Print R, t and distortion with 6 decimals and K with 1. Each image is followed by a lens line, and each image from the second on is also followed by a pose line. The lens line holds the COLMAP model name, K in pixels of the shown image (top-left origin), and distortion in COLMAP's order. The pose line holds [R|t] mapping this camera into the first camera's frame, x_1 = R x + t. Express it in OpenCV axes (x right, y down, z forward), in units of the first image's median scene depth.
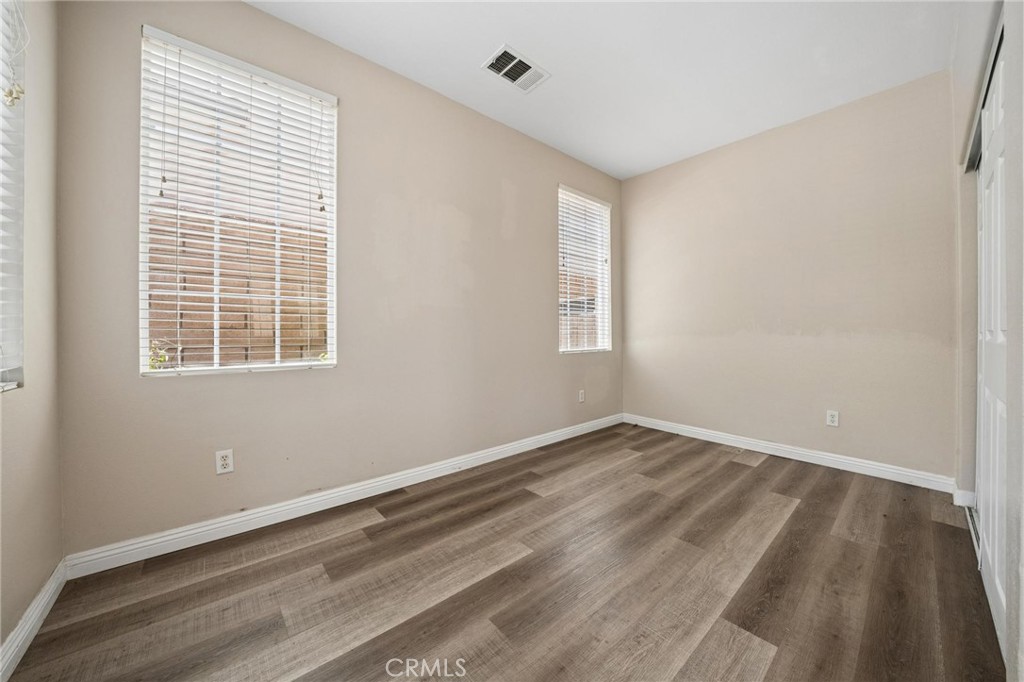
lens RADIAL K [[360.7, 0, 511.1], [0, 360.7, 329.4], [0, 0, 1]] dist [-0.019663, 0.000233]
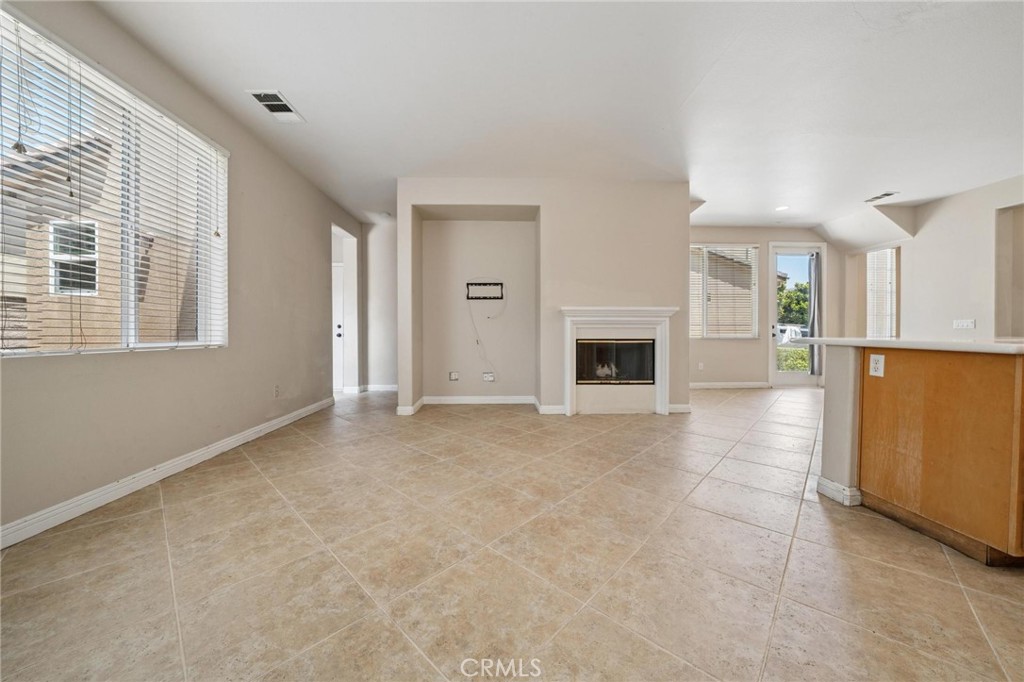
lens RADIAL K [[360.7, 0, 511.1], [0, 360.7, 329.4], [0, 0, 1]] dist [-0.019663, 0.000233]
pose [[0.617443, -0.008307, 0.786572, -0.538203], [0.004986, 0.999965, 0.006646, 0.021956], [-0.786600, -0.000182, 0.617463, -0.428108]]
